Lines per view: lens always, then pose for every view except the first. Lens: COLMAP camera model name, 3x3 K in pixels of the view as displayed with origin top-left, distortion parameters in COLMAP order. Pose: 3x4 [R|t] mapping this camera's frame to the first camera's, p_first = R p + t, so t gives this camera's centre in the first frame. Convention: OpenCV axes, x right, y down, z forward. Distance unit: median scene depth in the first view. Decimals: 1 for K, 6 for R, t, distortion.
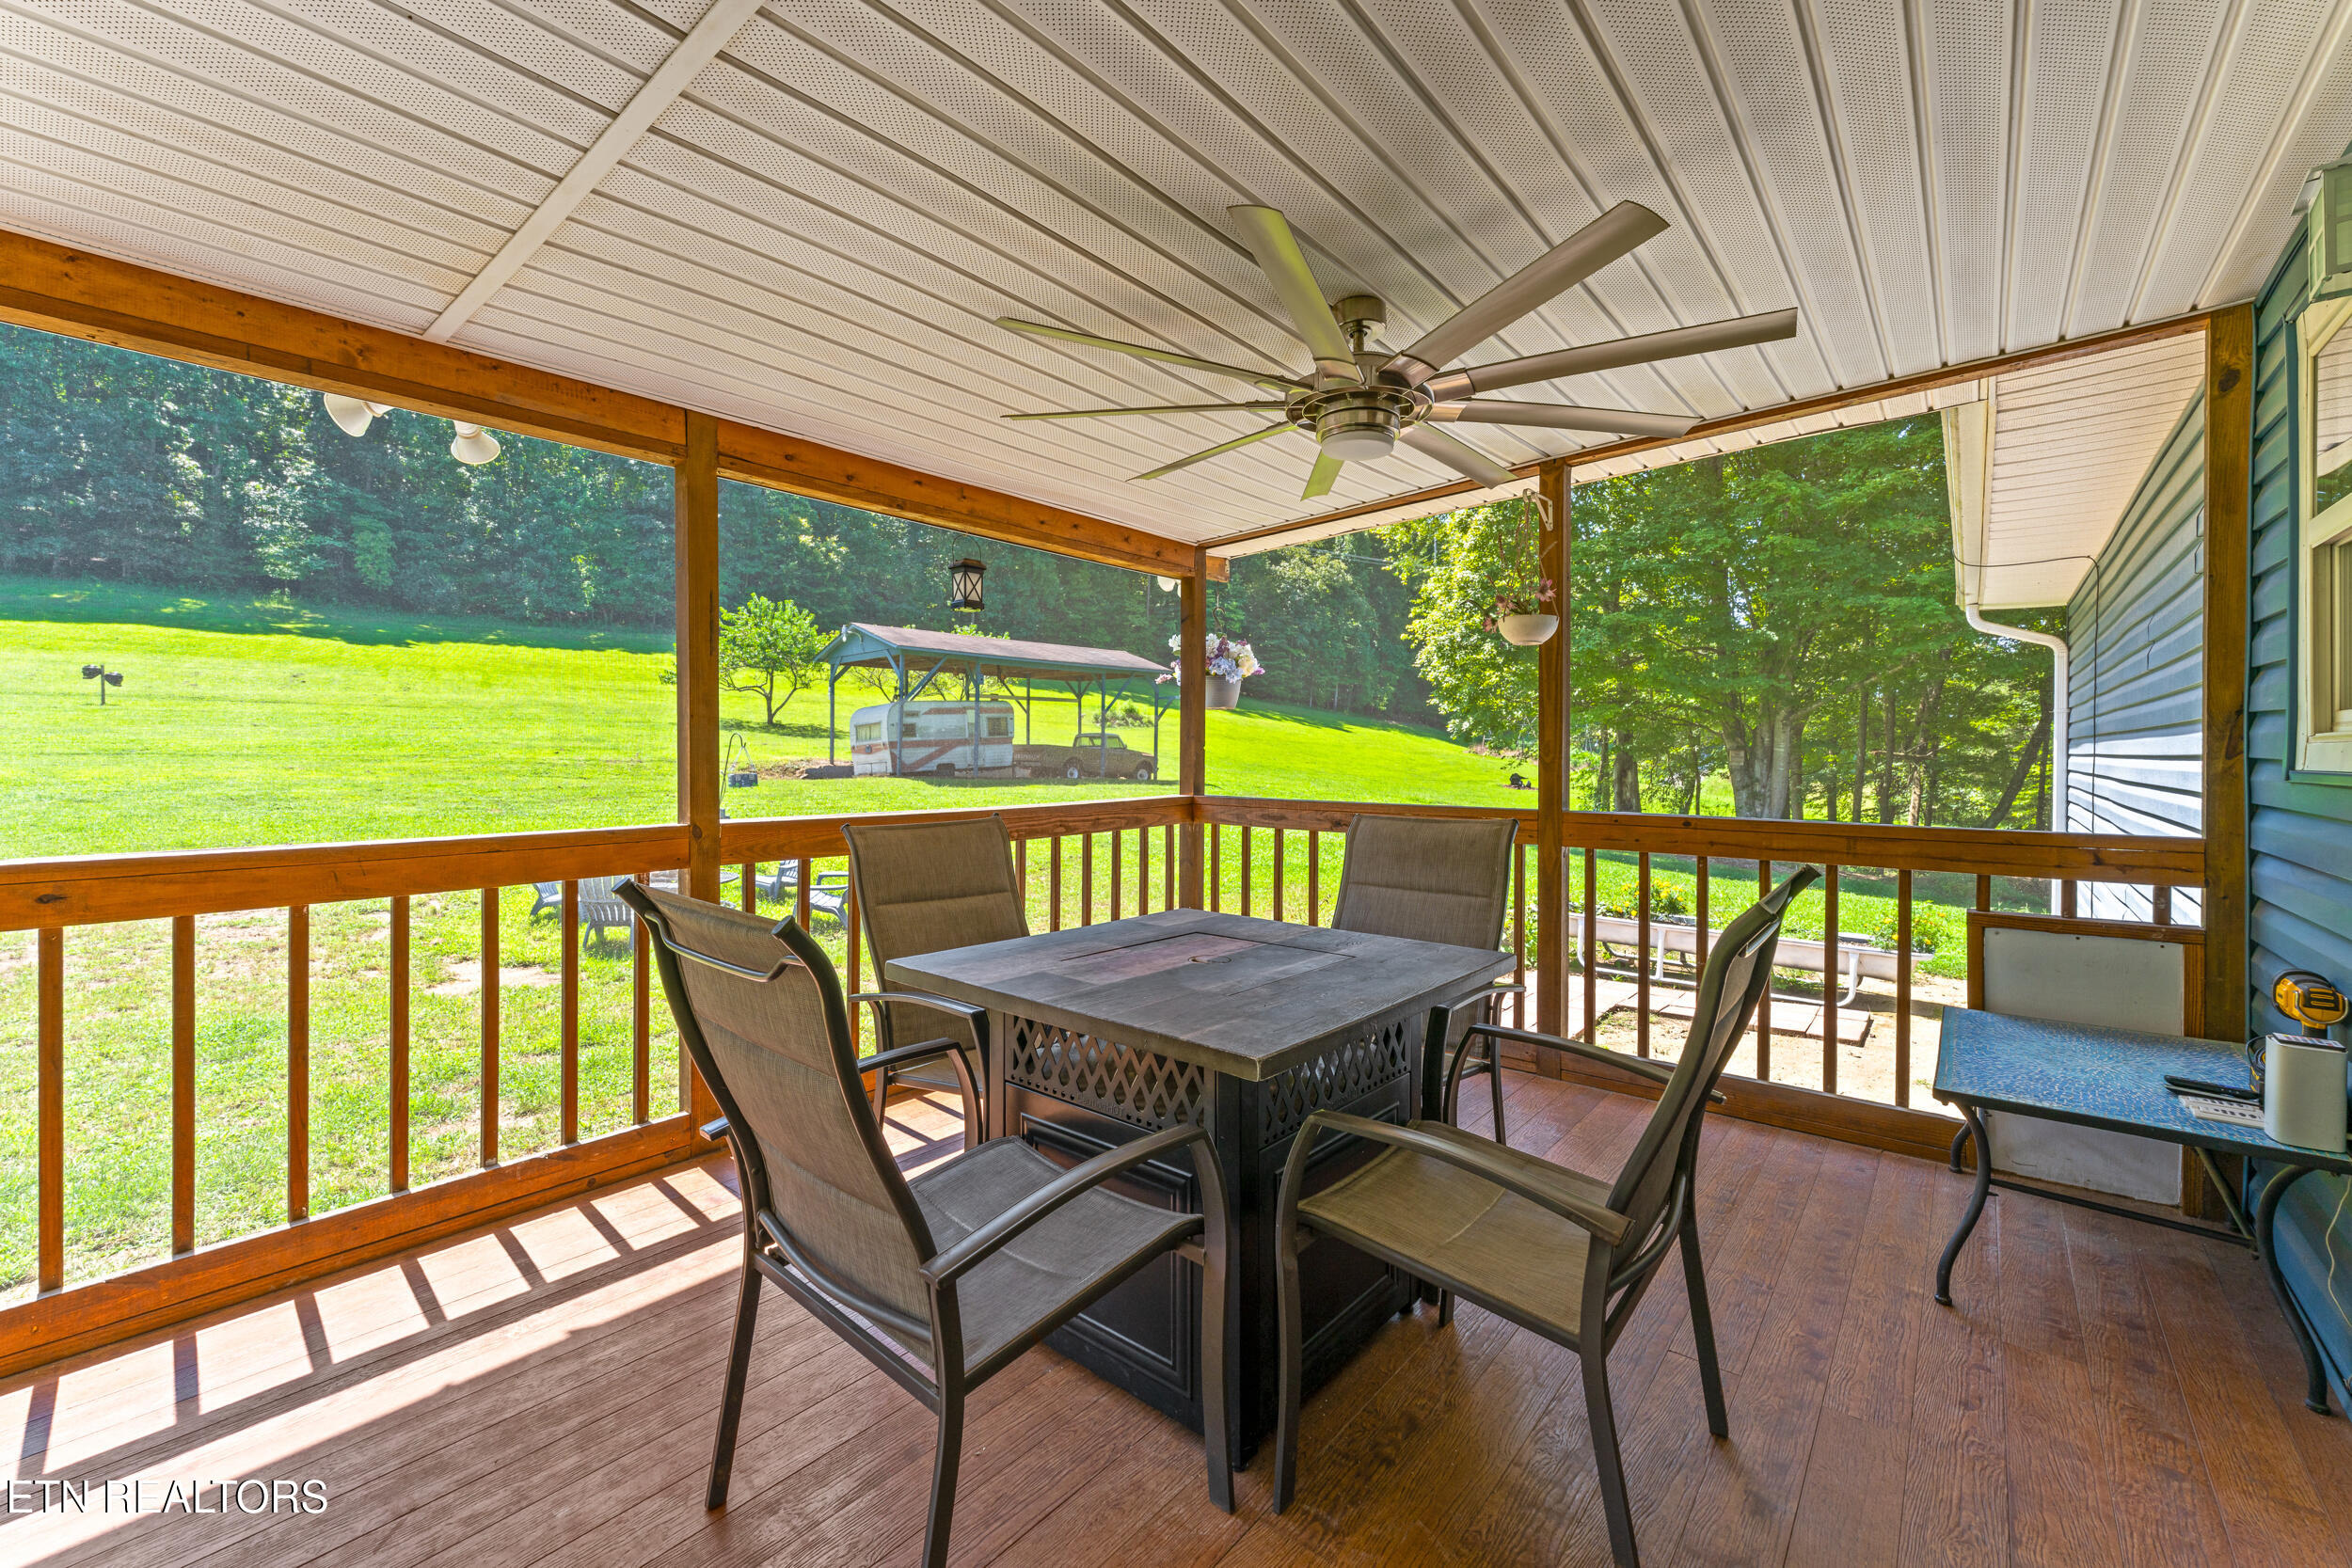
lens RADIAL K [[966.9, 0, 1182.5], [0, 966.9, 736.0], [0, 0, 1]] dist [-0.000248, 0.000189]
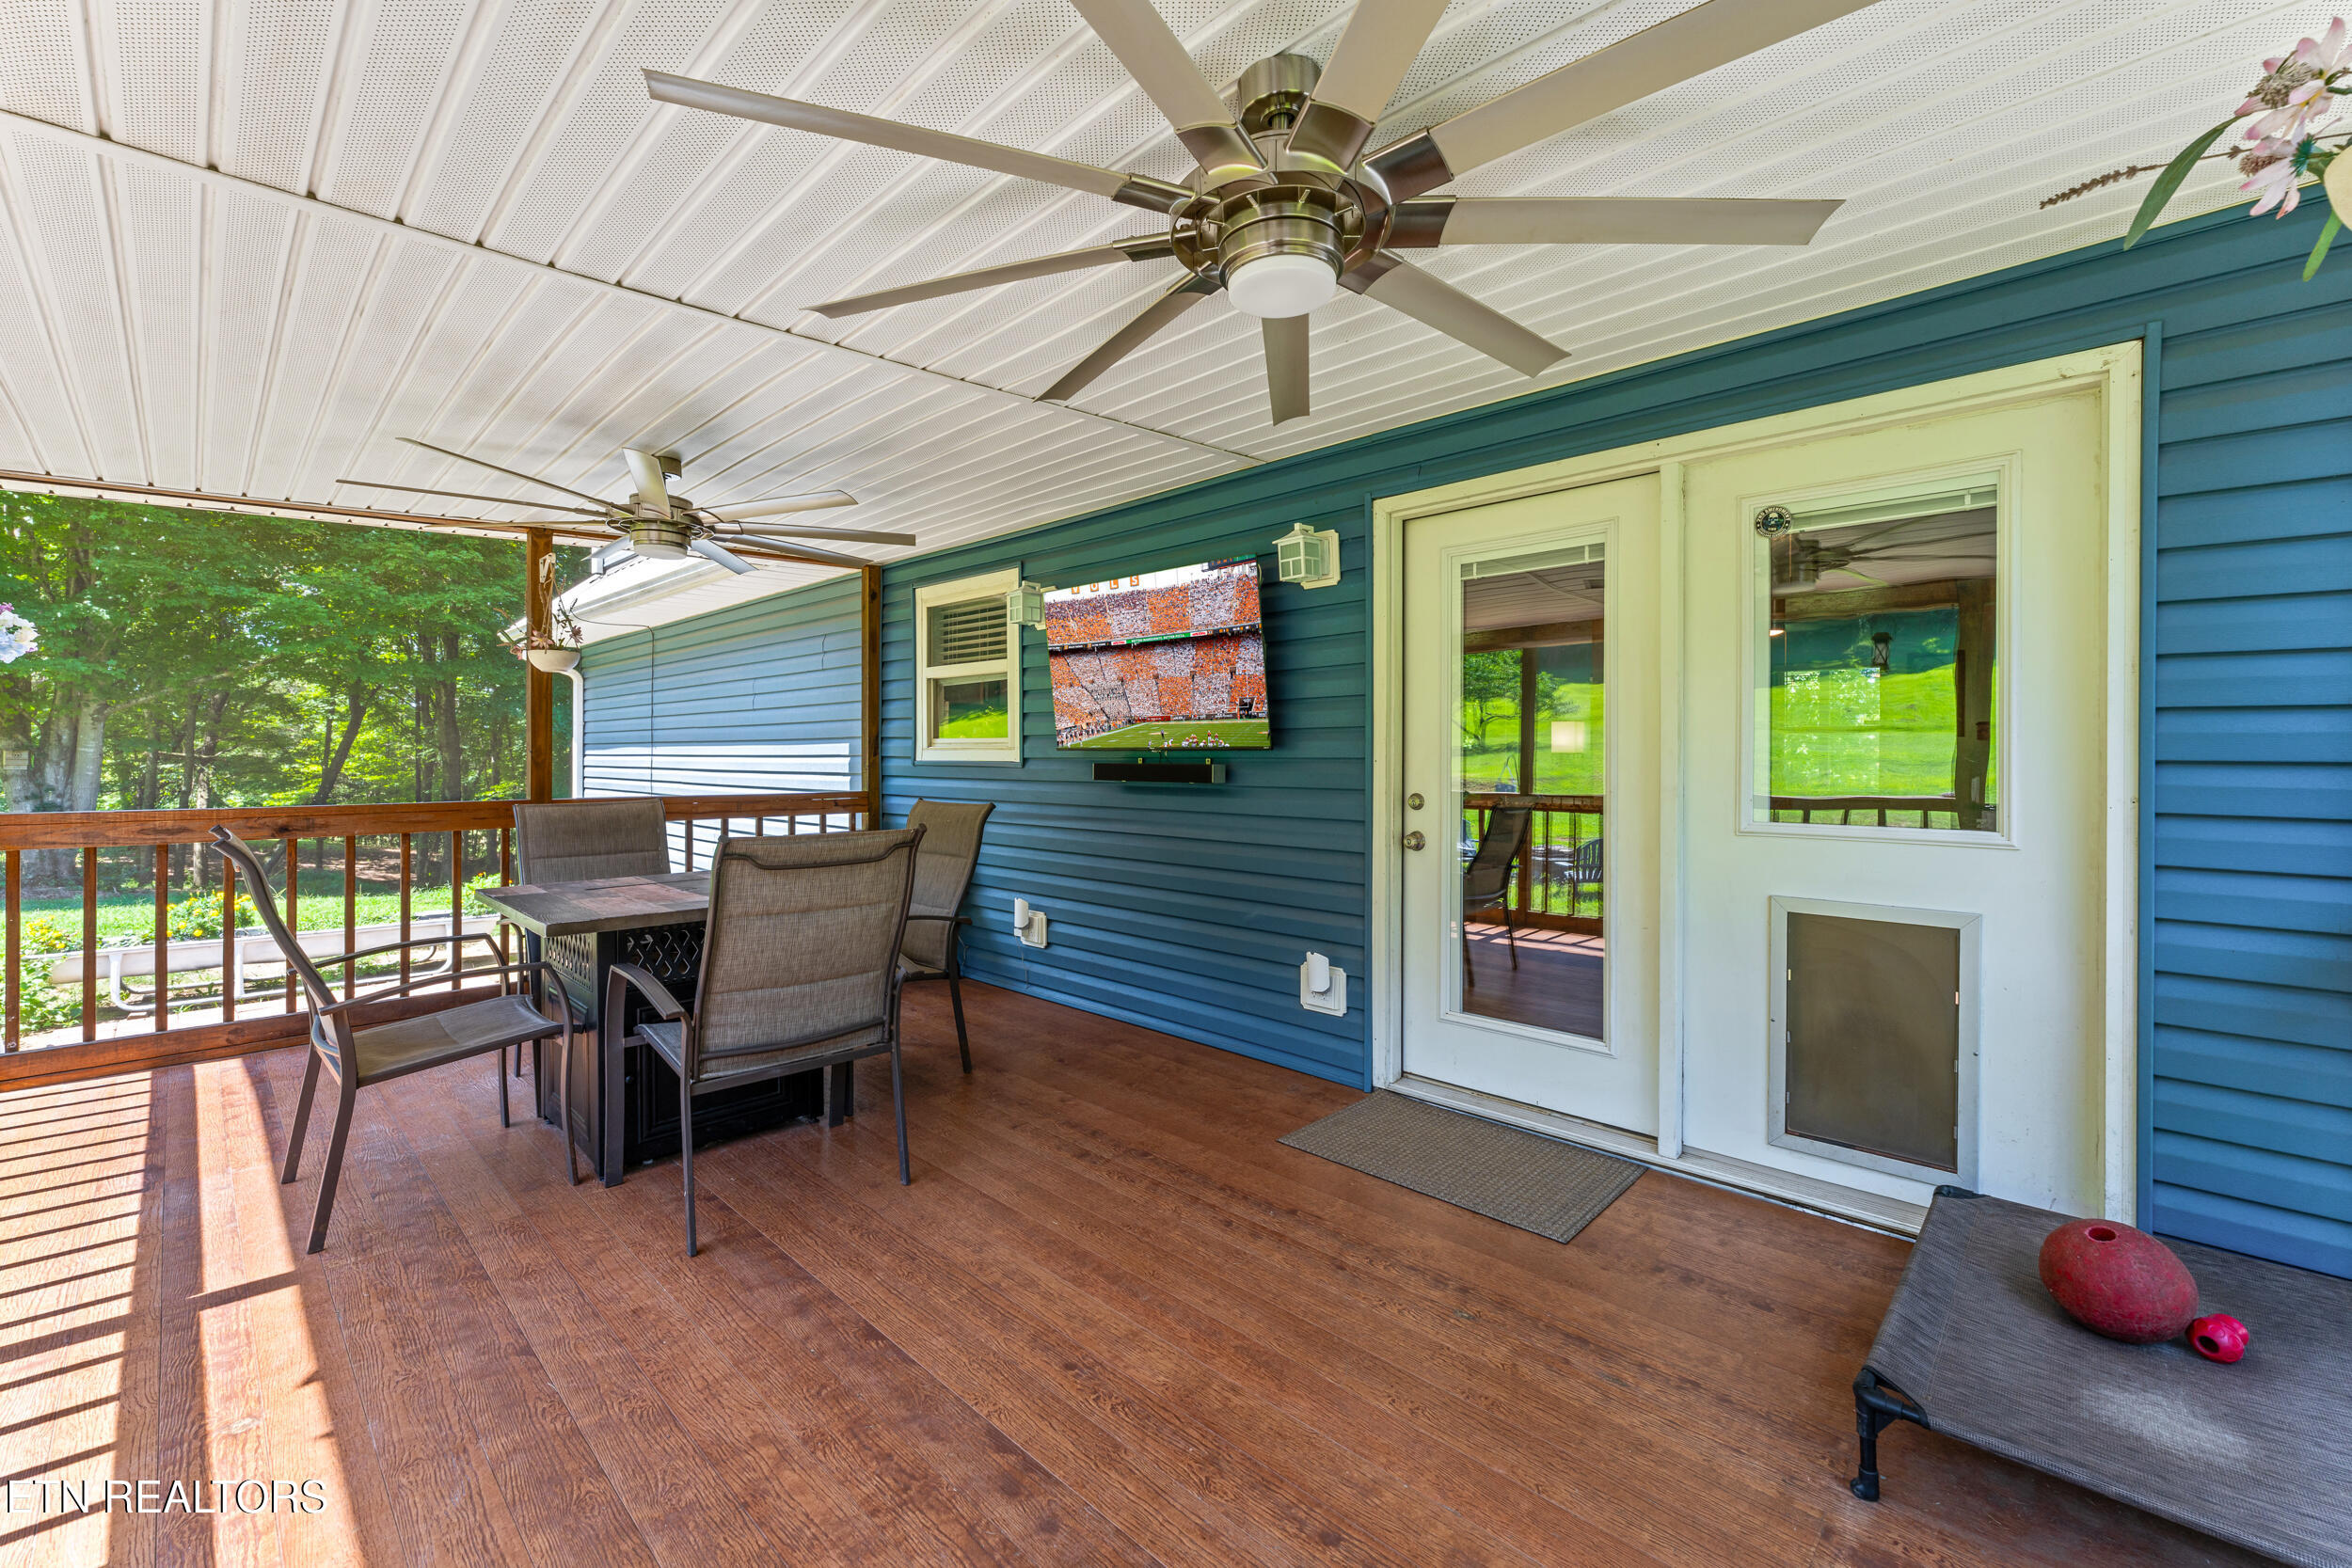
lens RADIAL K [[951.3, 0, 1175.2], [0, 951.3, 756.4], [0, 0, 1]] dist [-0.001036, -0.000064]
pose [[0.085245, -0.002353, 0.996357, -0.064234], [-0.017662, 0.999837, 0.003872, 0.000104], [-0.996204, -0.017927, 0.085189, 0.002328]]
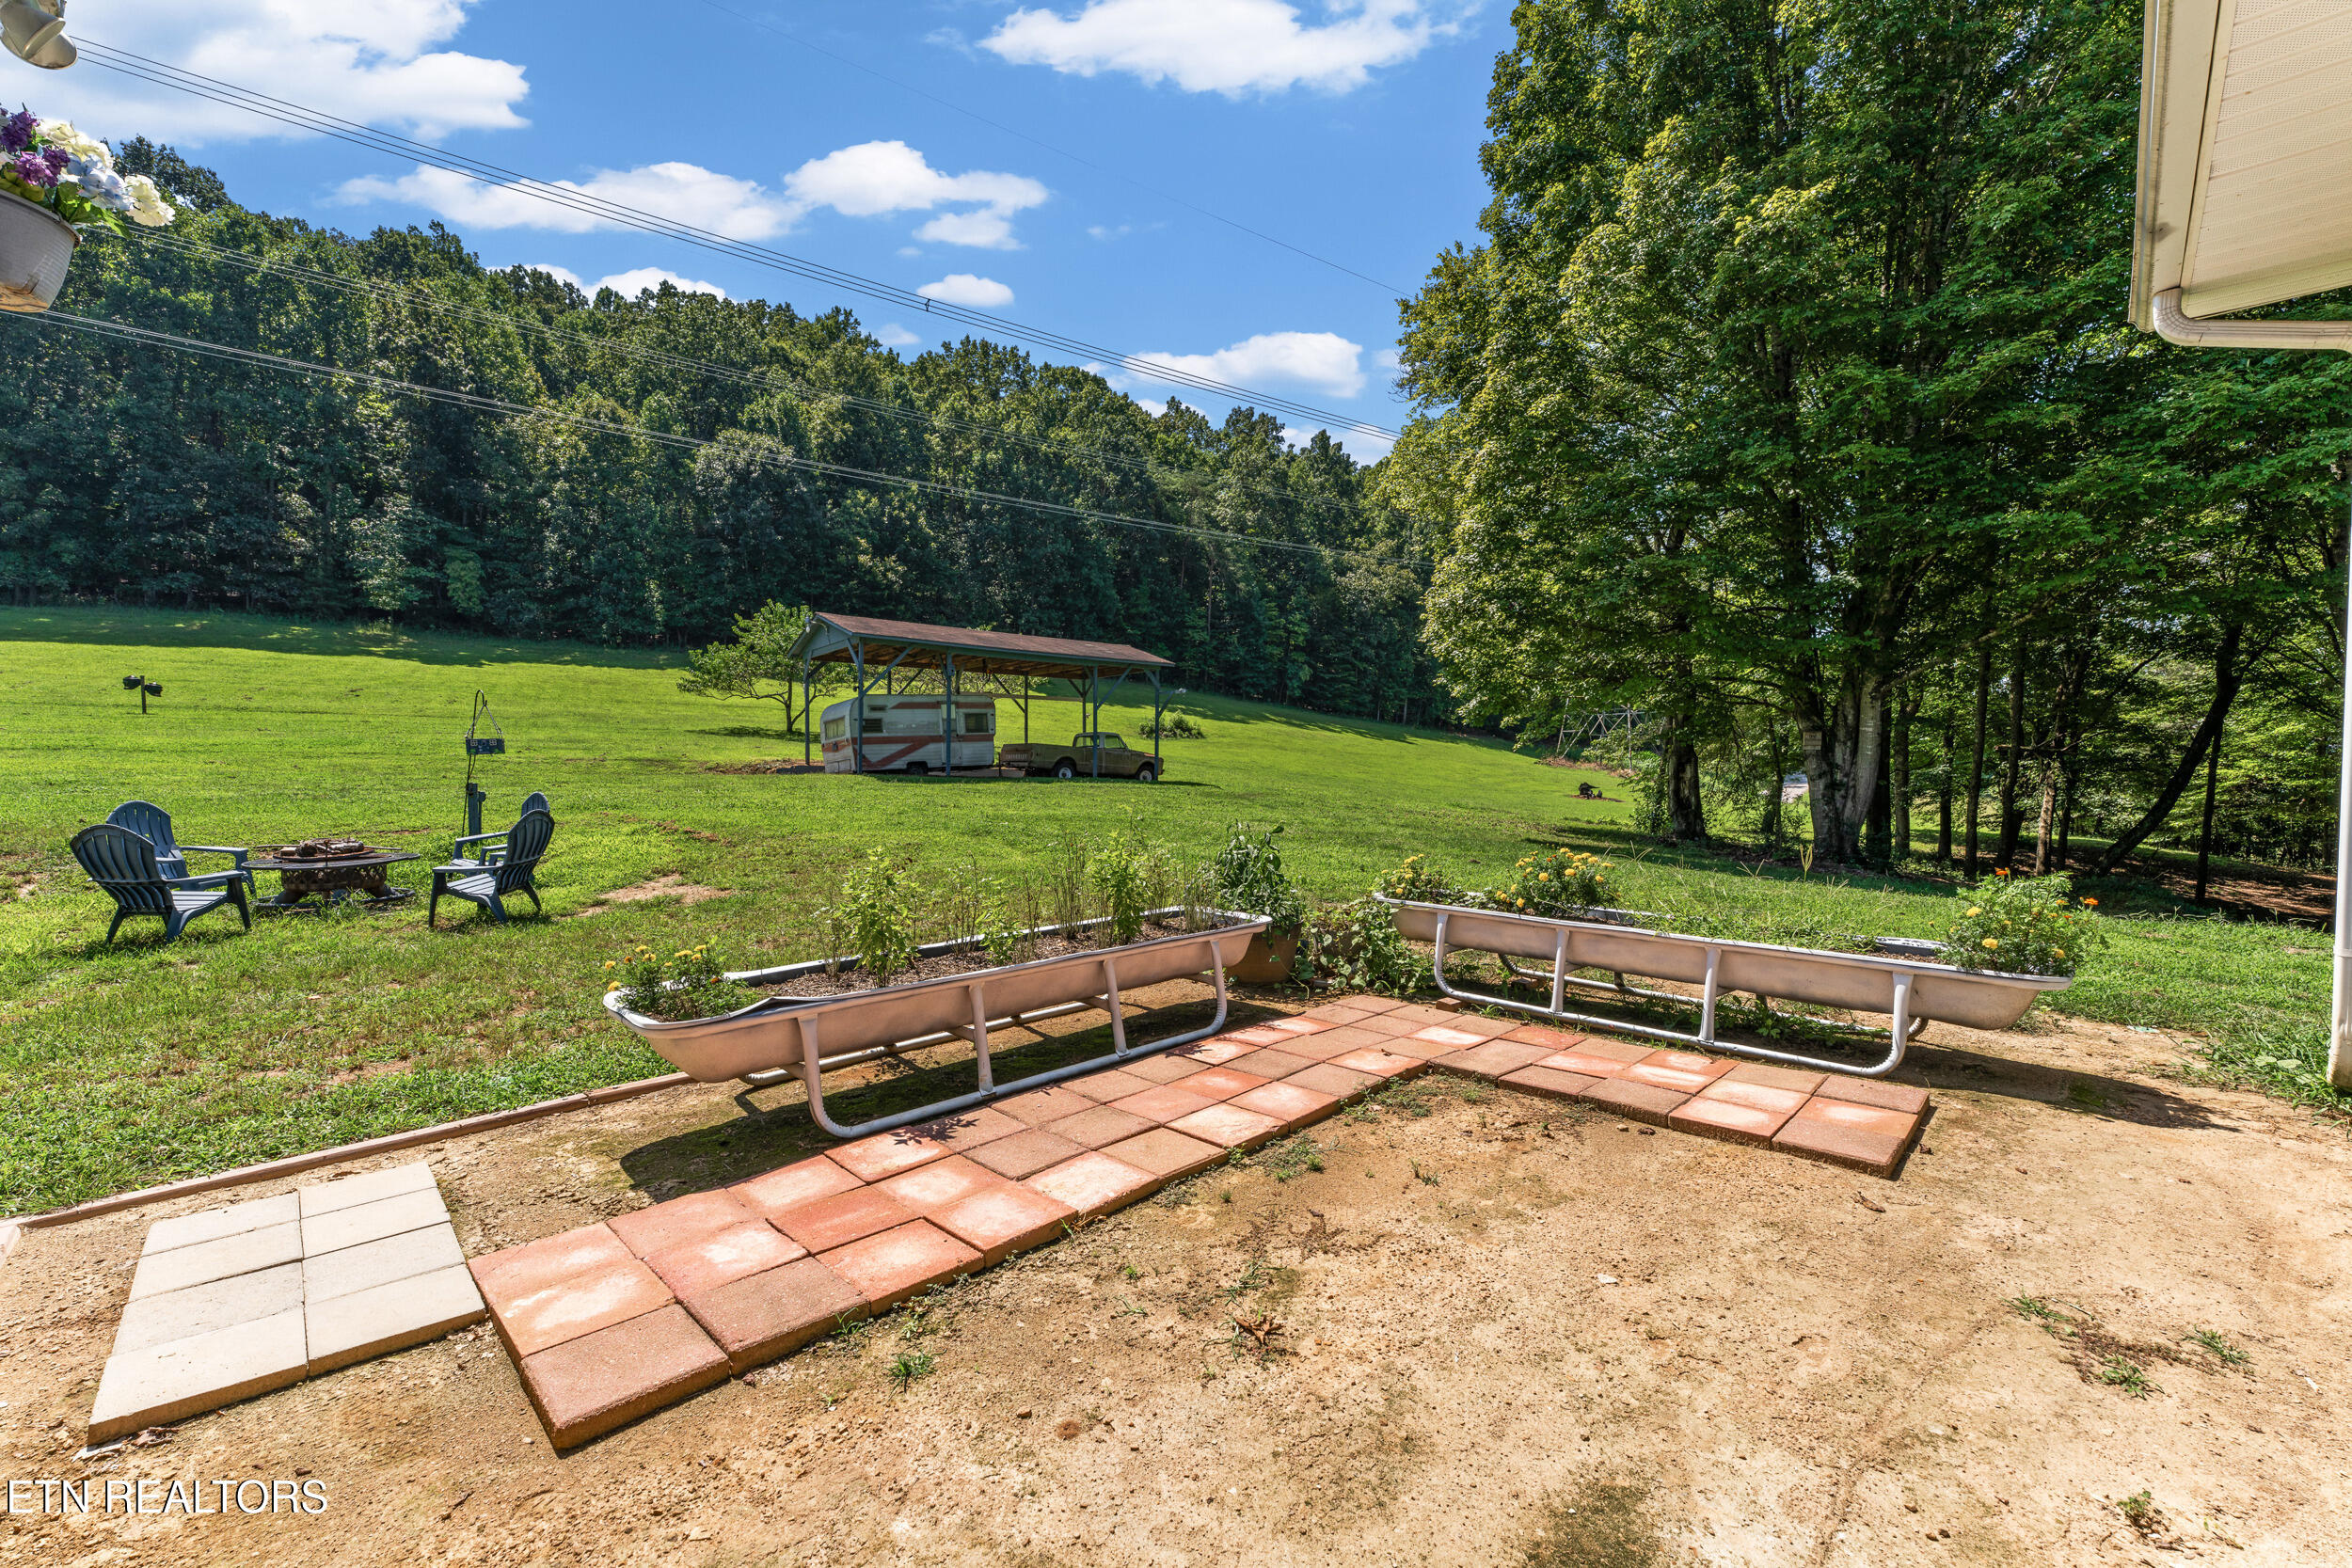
lens RADIAL K [[958.5, 0, 1149.5], [0, 958.5, 779.9], [0, 0, 1]] dist [-0.001618, 0.000581]
pose [[0.994343, -0.006493, -0.106019, 0.056507], [0.009445, 0.999581, 0.027366, 0.016751], [0.105797, -0.028212, 0.993988, 0.073026]]
